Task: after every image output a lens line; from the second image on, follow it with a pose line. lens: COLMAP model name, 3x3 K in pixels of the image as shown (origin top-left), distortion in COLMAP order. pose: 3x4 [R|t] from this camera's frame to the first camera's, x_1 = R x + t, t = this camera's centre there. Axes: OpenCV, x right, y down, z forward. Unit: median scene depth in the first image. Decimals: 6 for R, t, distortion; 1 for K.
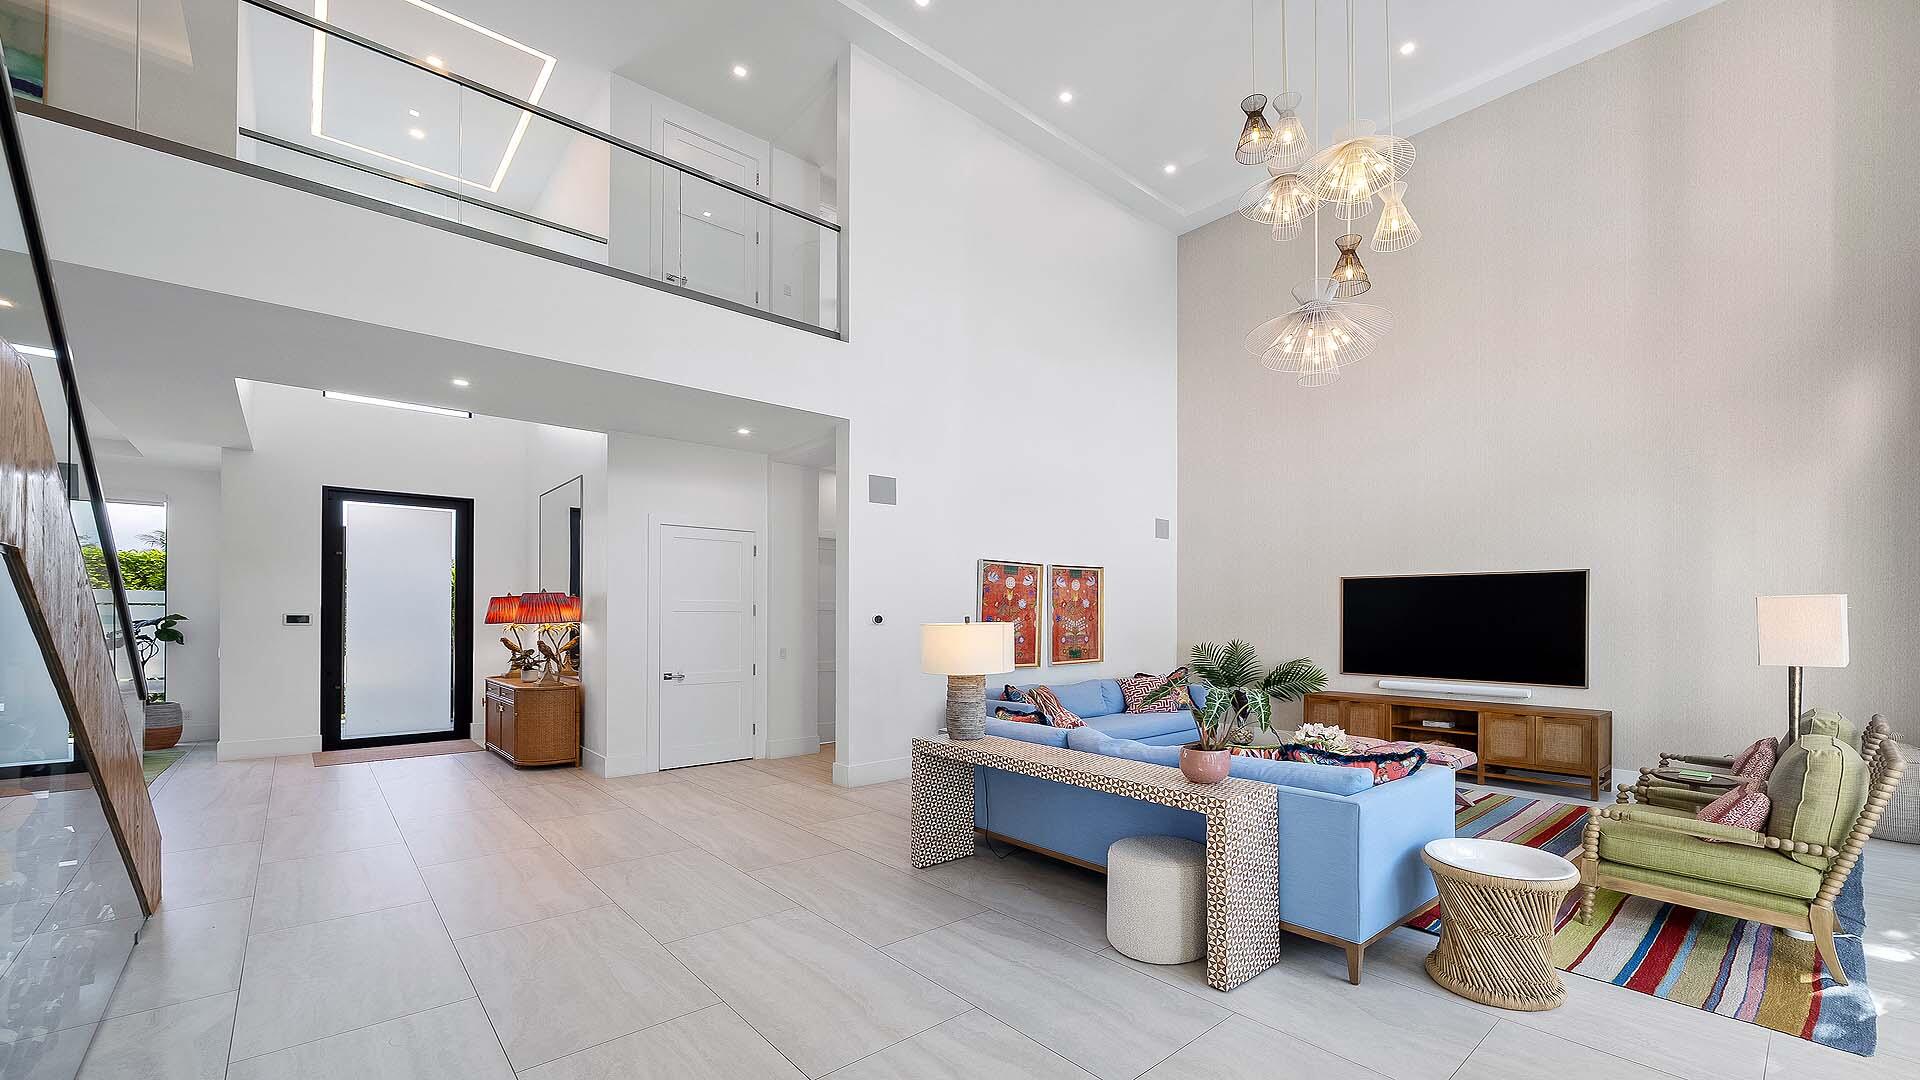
lens RADIAL K [[757.5, 0, 1018.2], [0, 757.5, 613.8], [0, 0, 1]] dist [-0.014868, -0.000057]
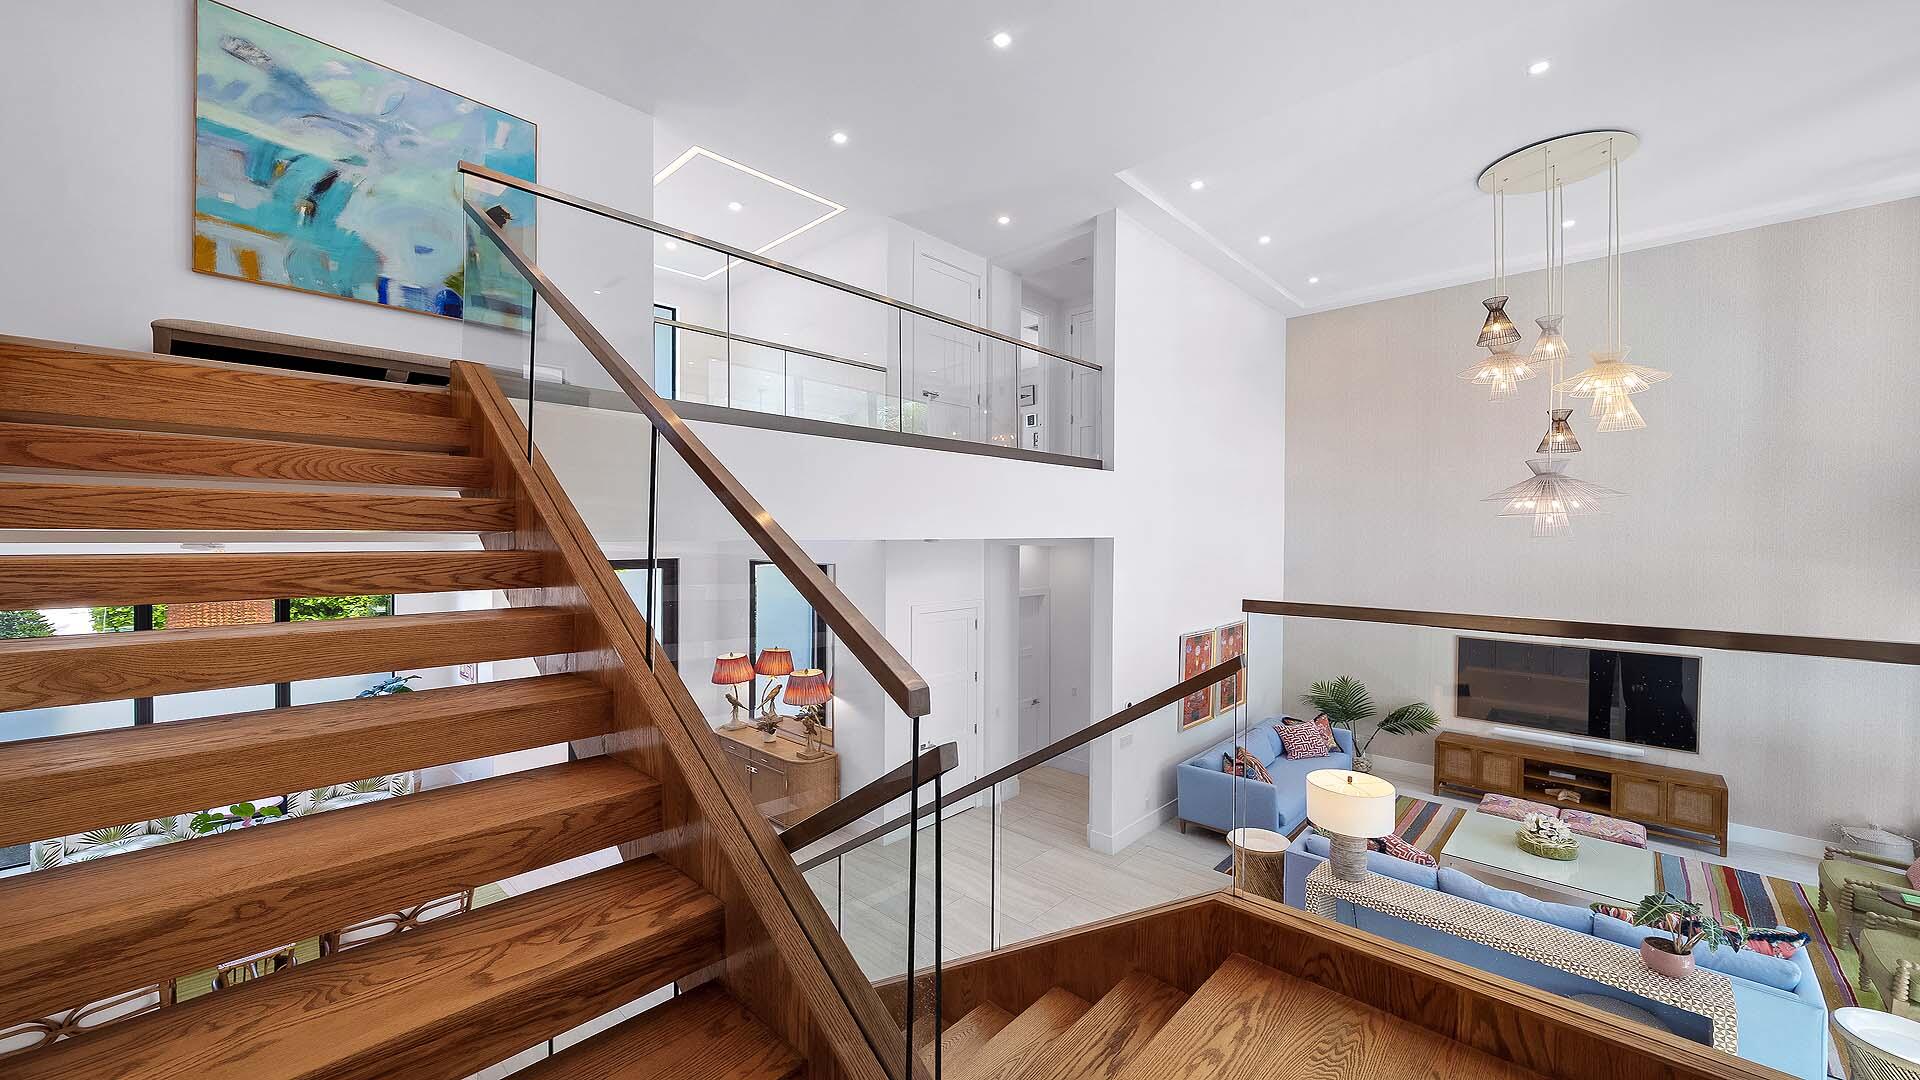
lens RADIAL K [[701.8, 0, 960.0], [0, 701.8, 540.0], [0, 0, 1]] dist [-0.011048, -0.000006]
pose [[0.998306, -0.000457, 0.058177, -0.493940], [-0.000380, 0.999897, 0.014373, -0.256411], [-0.058177, -0.014371, 0.998203, -0.051698]]
